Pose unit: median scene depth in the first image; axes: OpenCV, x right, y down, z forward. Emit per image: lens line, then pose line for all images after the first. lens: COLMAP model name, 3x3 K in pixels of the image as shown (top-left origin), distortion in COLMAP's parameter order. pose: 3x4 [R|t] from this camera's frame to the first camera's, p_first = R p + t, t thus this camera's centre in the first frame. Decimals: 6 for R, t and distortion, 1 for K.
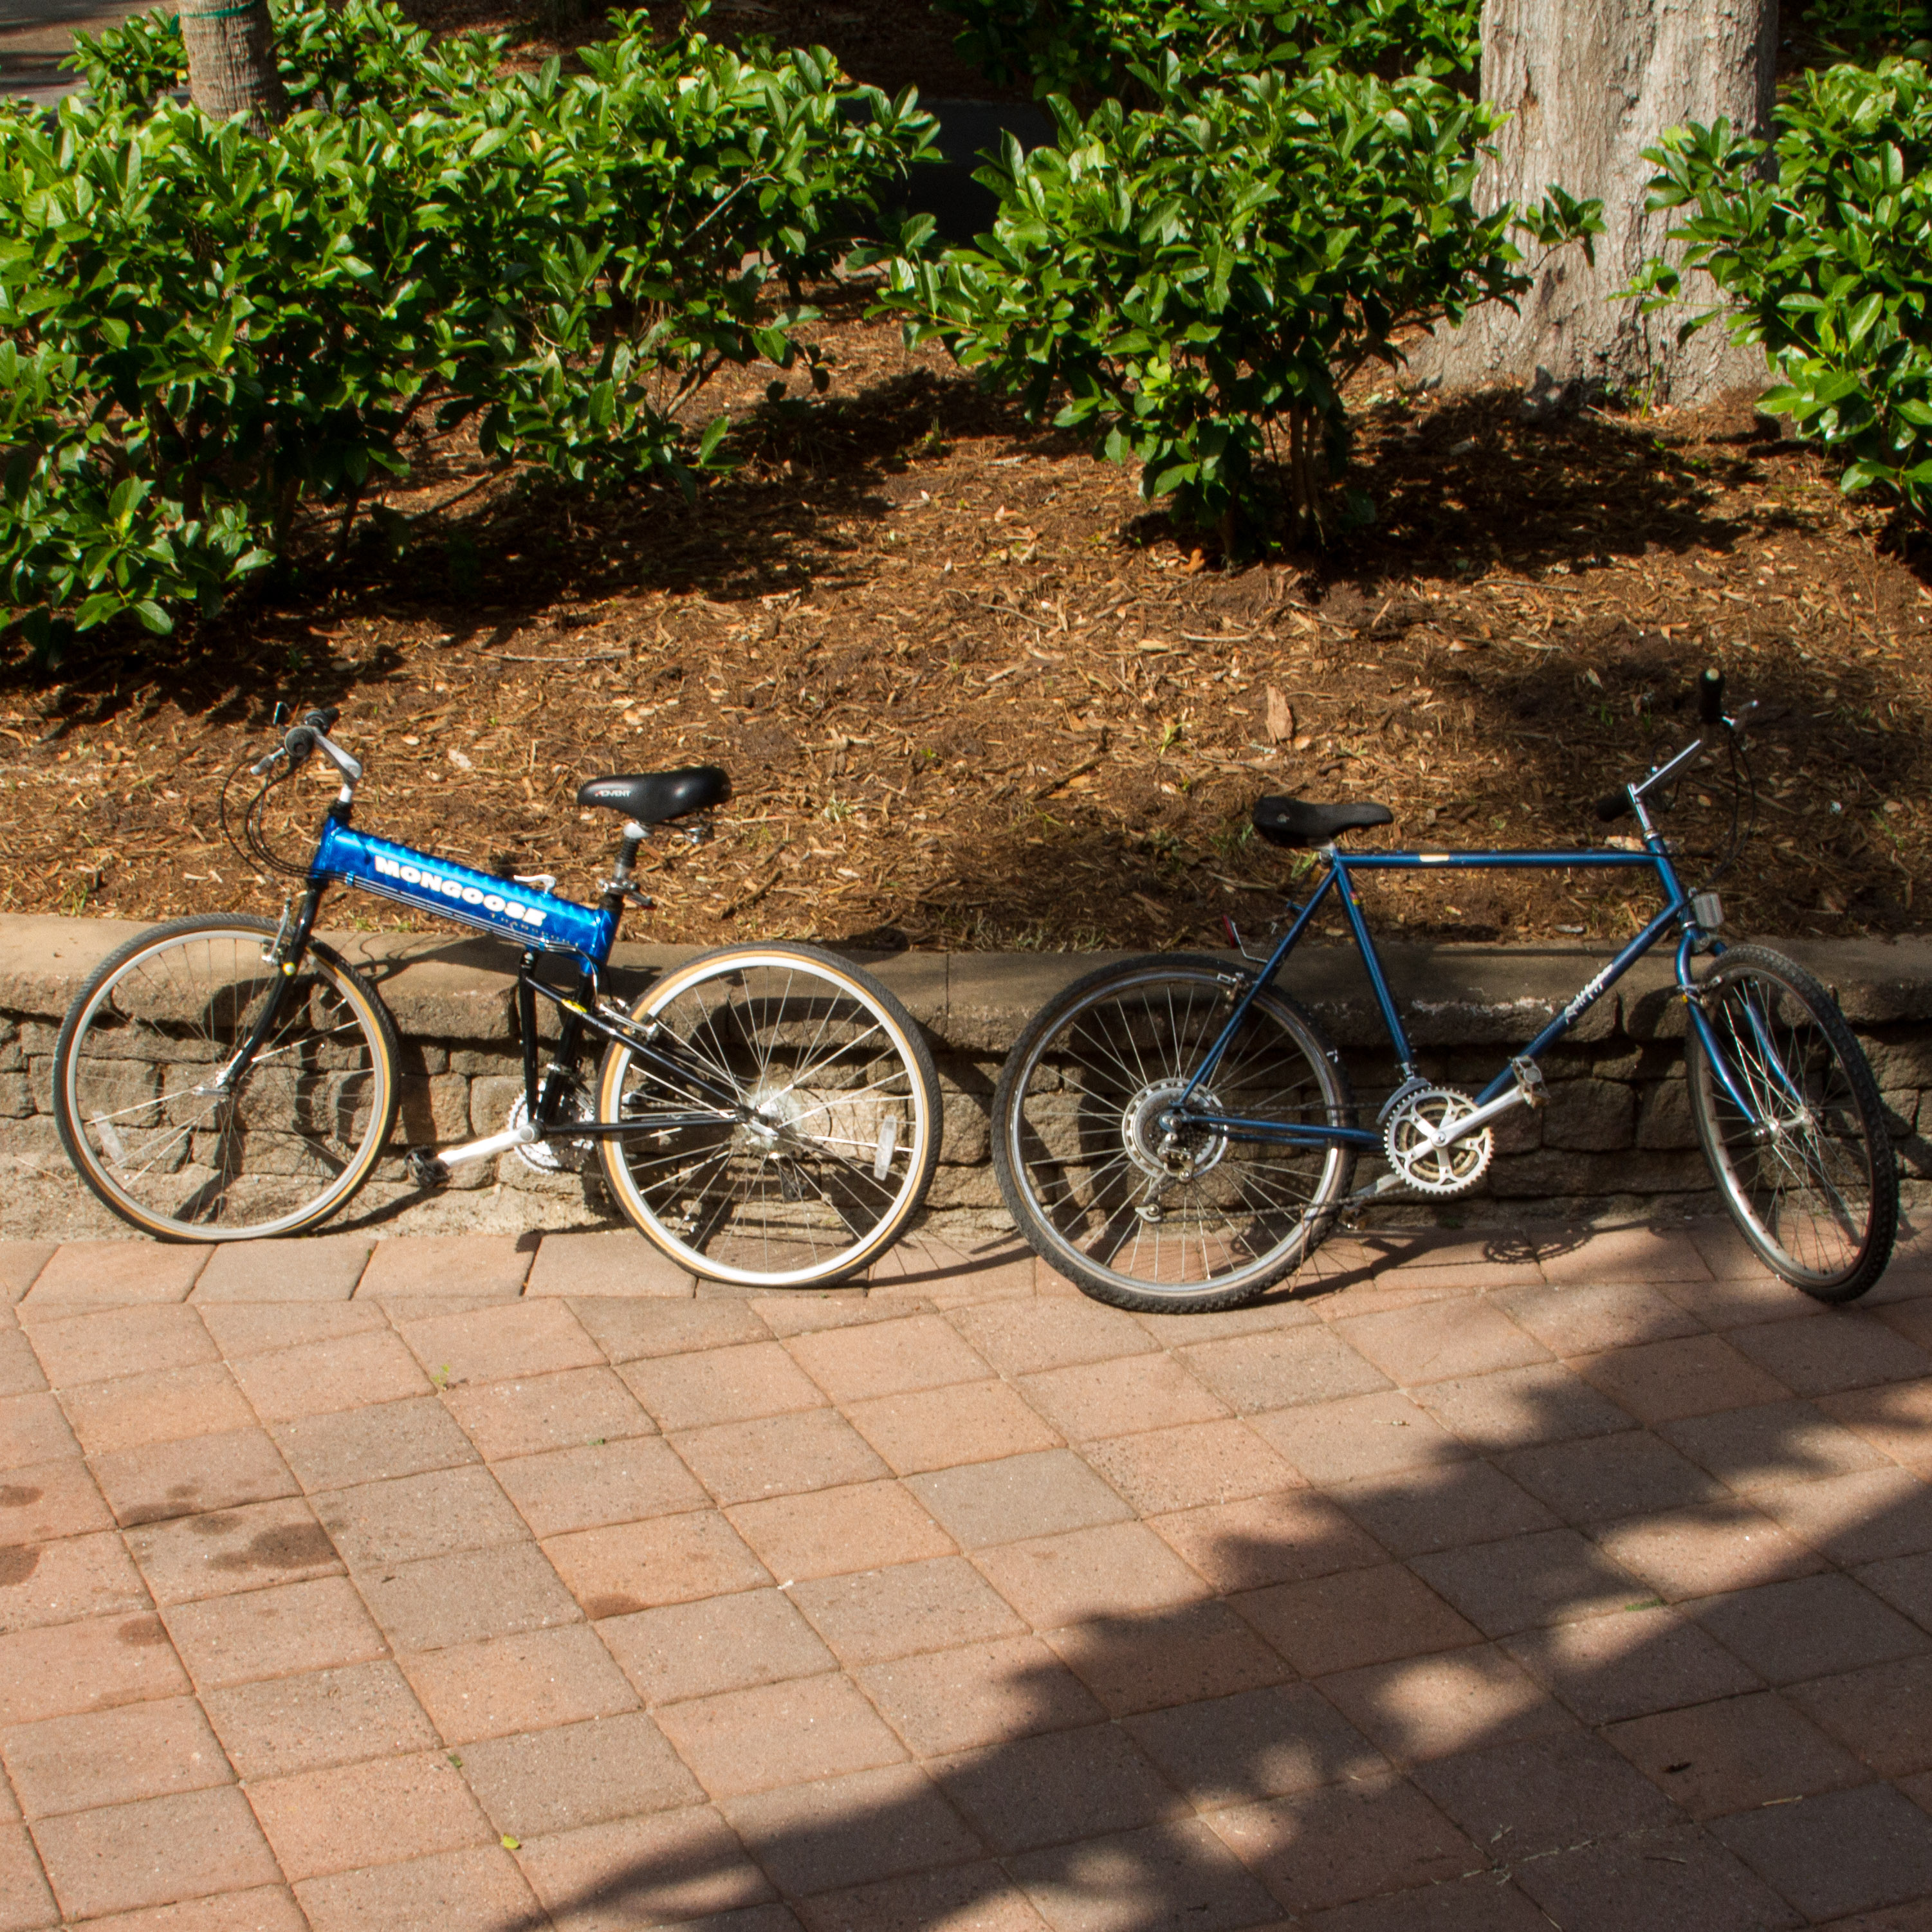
lens RADIAL K [[4405.6, 0, 966.0], [0, 4405.6, 966.0], [0, 0, 1]] dist [-0.065469, -0.354034]
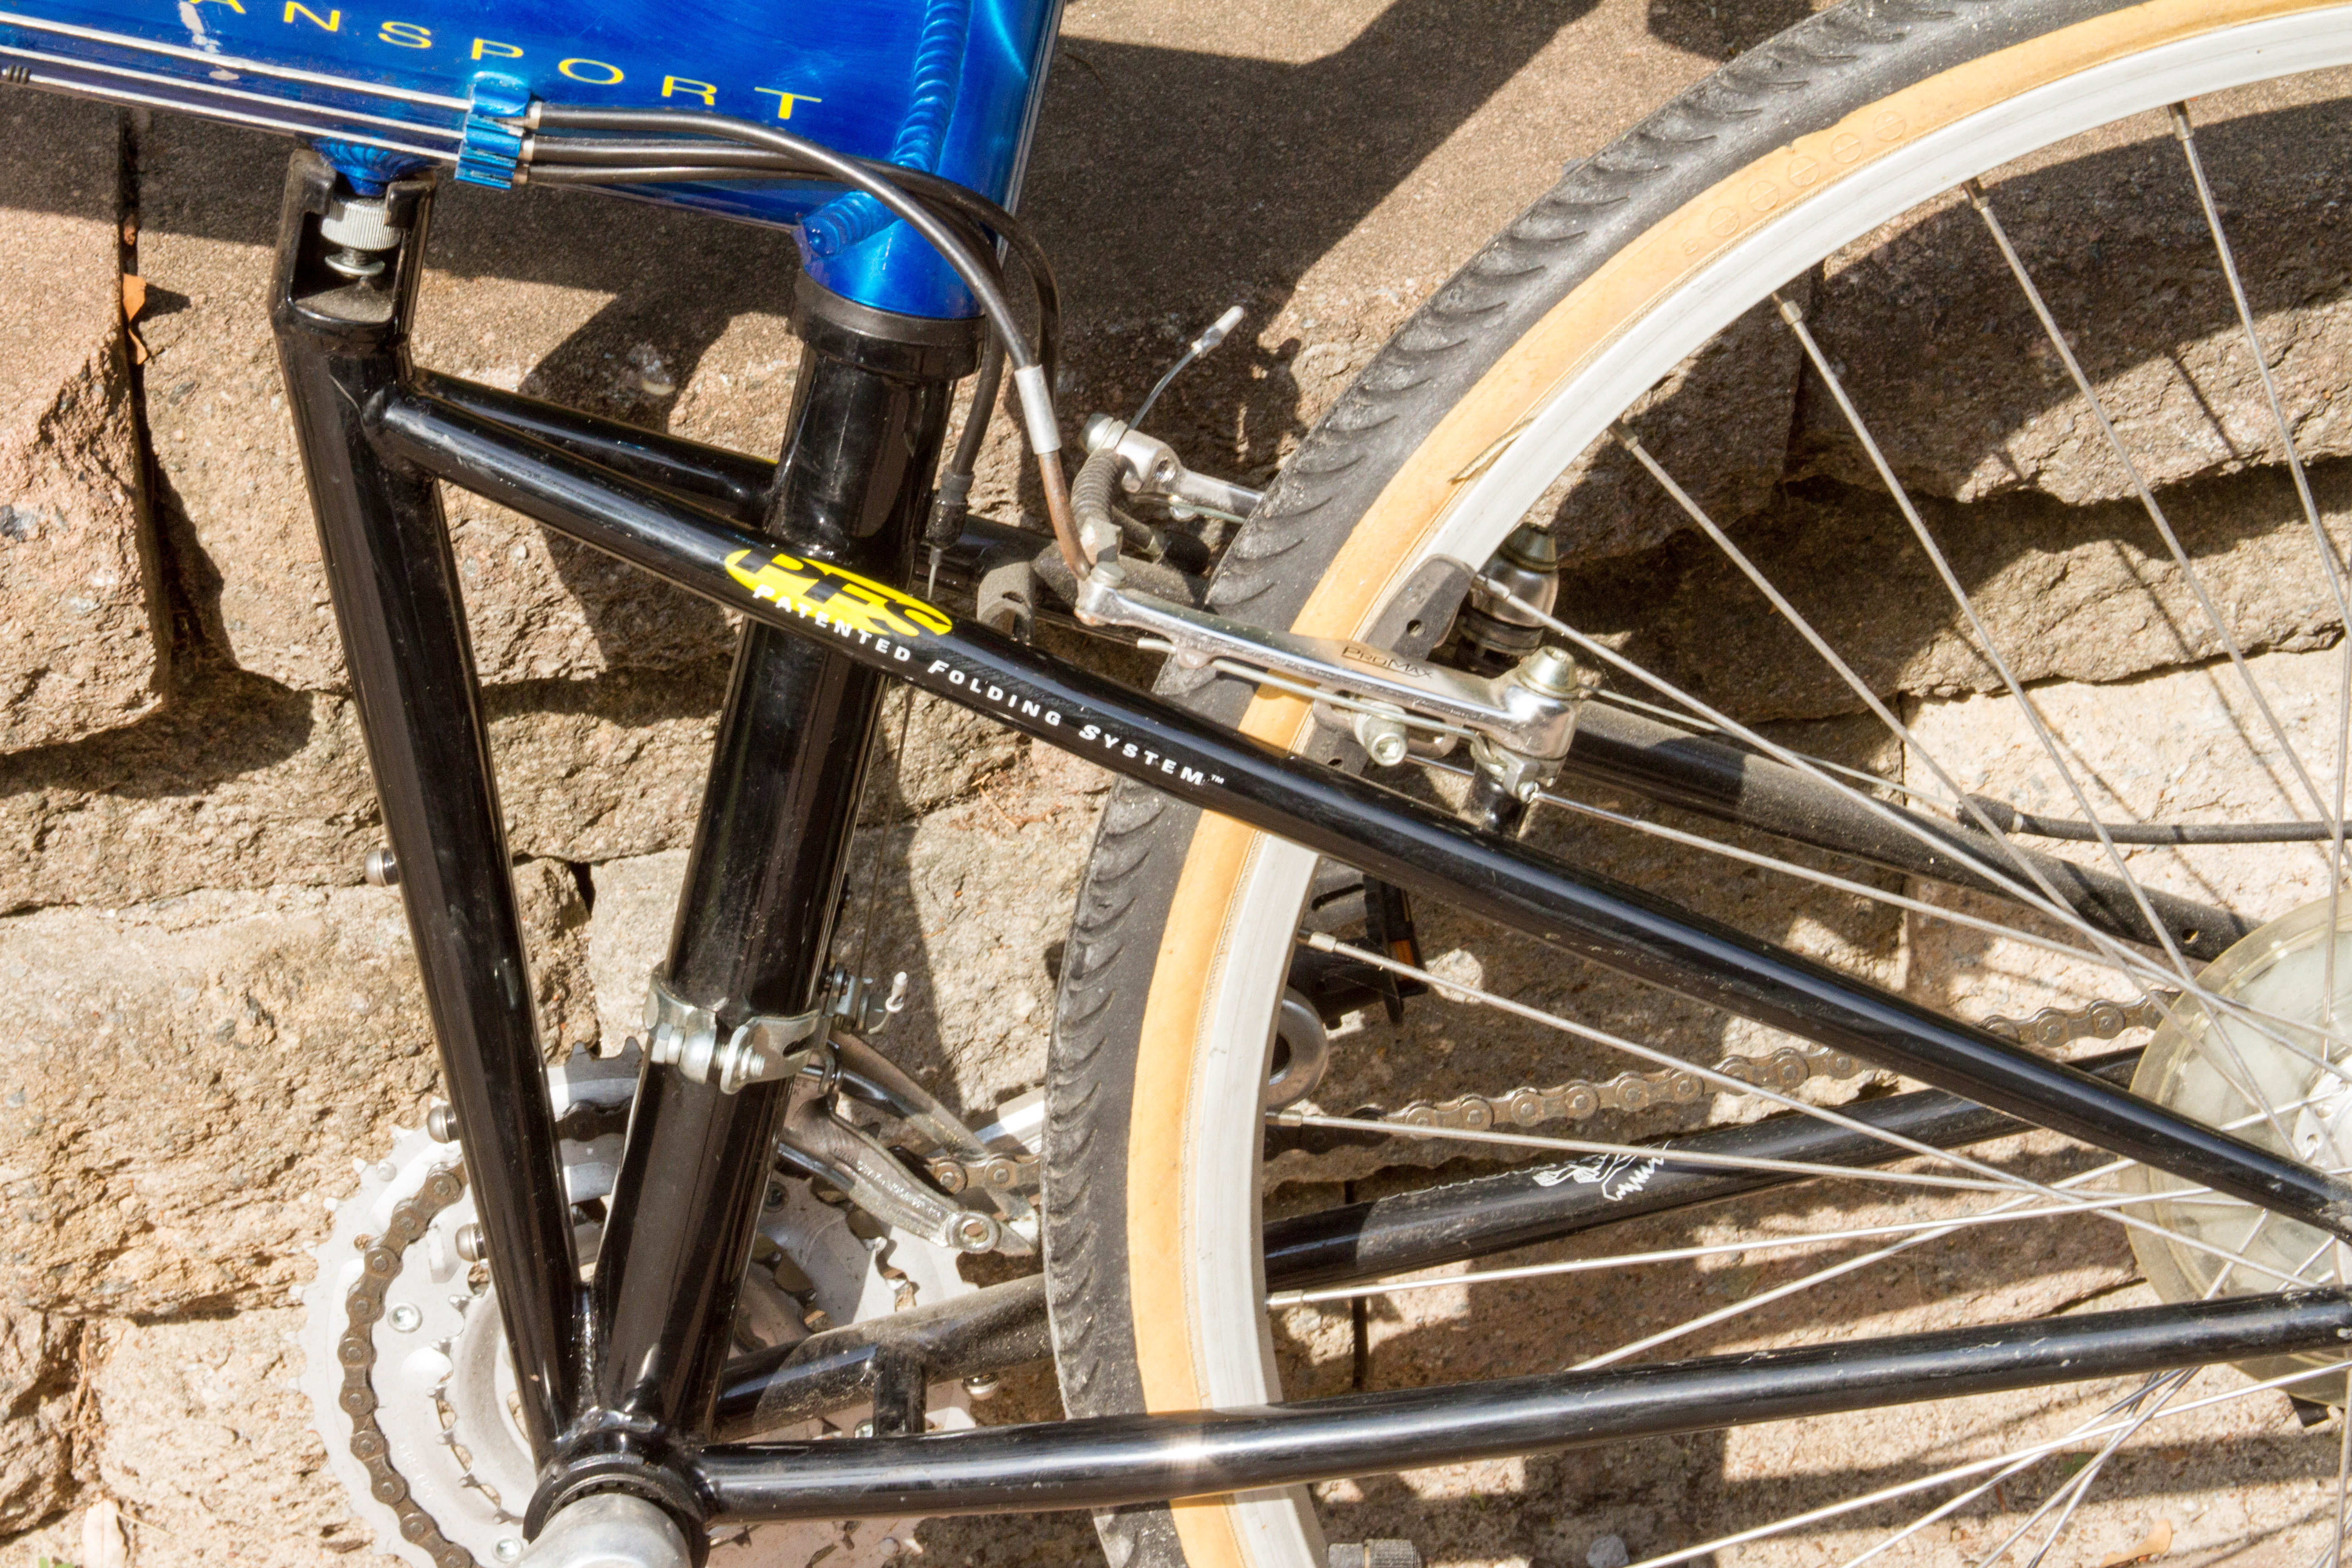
lens RADIAL K [[7052.3, 0, 1176.0], [0, 7052.3, 784.0], [0, 0, 1]] dist [0.159674, 0.612529]
pose [[0.958878, -0.191333, 0.209629, -0.122150], [0.115195, 0.937396, 0.328662, -0.049752], [-0.259389, -0.290998, 0.920889, 0.811970]]
